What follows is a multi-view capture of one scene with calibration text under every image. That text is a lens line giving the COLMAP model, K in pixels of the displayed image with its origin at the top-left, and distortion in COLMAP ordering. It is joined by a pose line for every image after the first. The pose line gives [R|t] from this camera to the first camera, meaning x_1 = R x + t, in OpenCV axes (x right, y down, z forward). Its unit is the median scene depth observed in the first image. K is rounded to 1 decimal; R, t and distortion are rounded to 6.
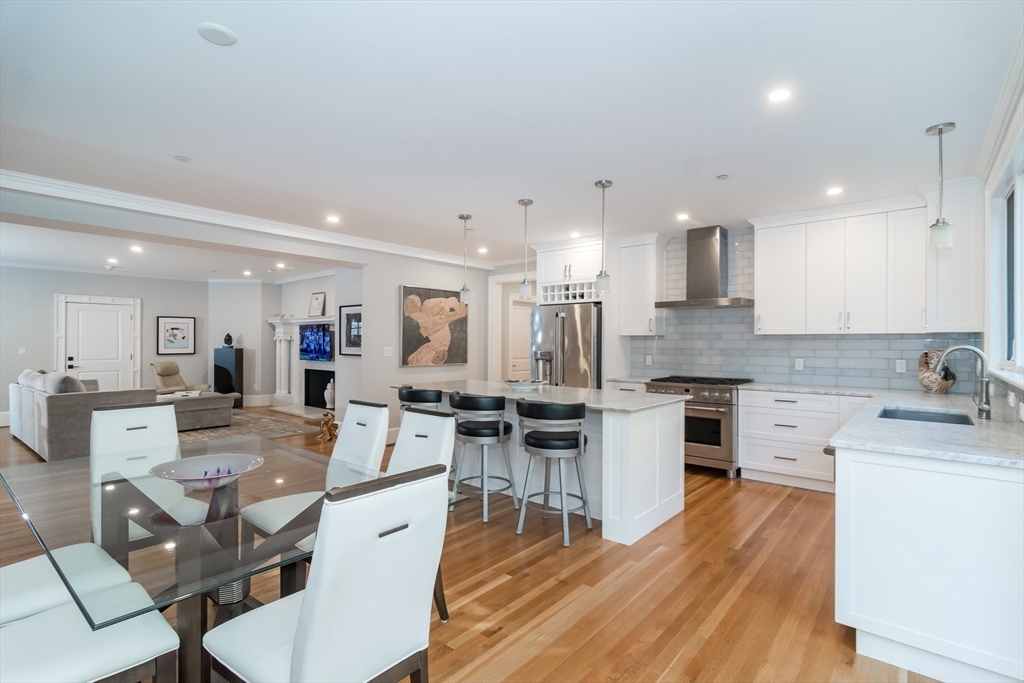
lens RADIAL K [[489.9, 0, 512.0], [0, 489.9, 341.5], [0, 0, 1]] dist [-0.002973, -0.000235]
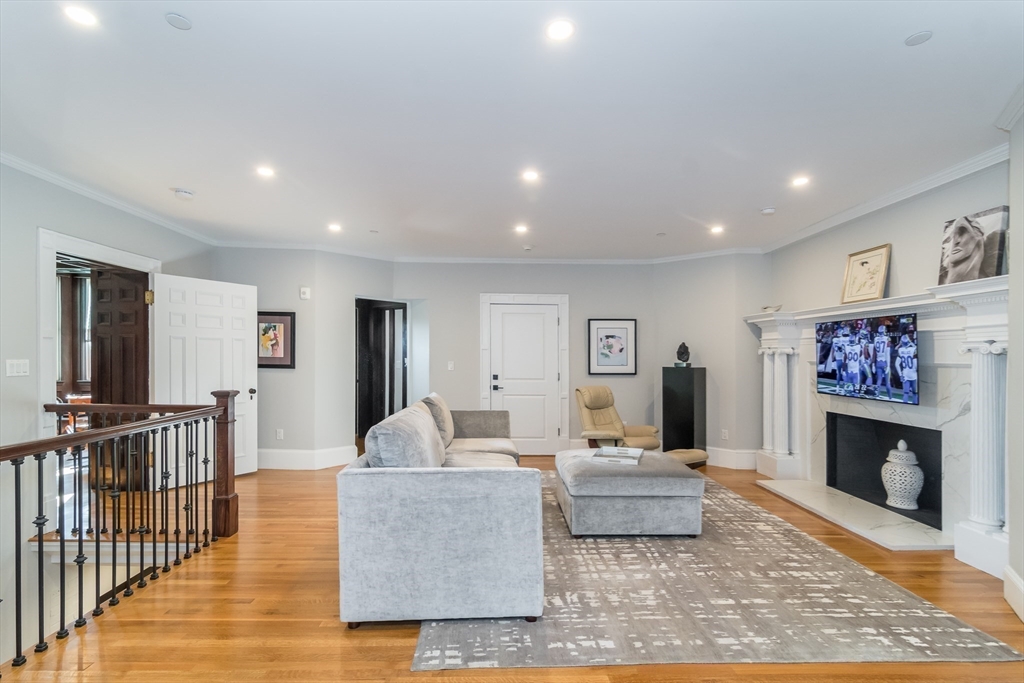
lens RADIAL K [[489.9, 0, 512.0], [0, 489.9, 341.5], [0, 0, 1]] dist [-0.002973, -0.000235]
pose [[0.669747, -0.017534, -0.742382, -0.288581], [-0.007429, 0.999513, -0.030309, 0.002014], [0.742552, 0.025814, 0.669291, 0.463282]]
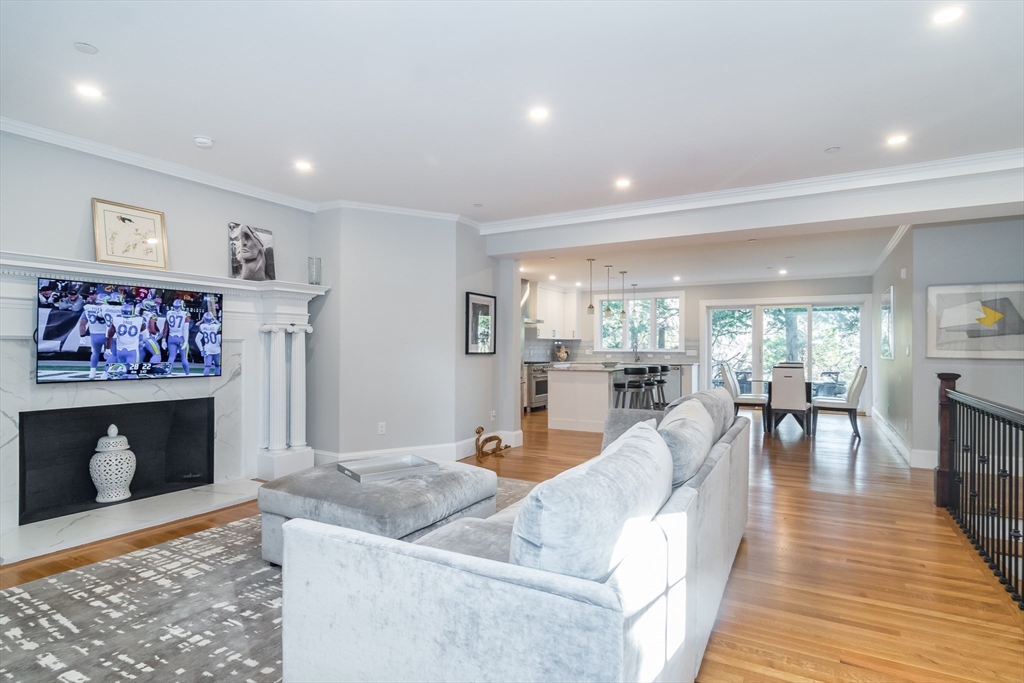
lens RADIAL K [[517.1, 0, 512.0], [0, 517.1, 341.5], [0, 0, 1]] dist [0.001372, 0.000032]
pose [[-0.176033, 0.007599, 0.984355, -0.881243], [-0.005398, 0.999948, -0.008685, 0.010512], [-0.984370, -0.006842, -0.175983, 0.797736]]
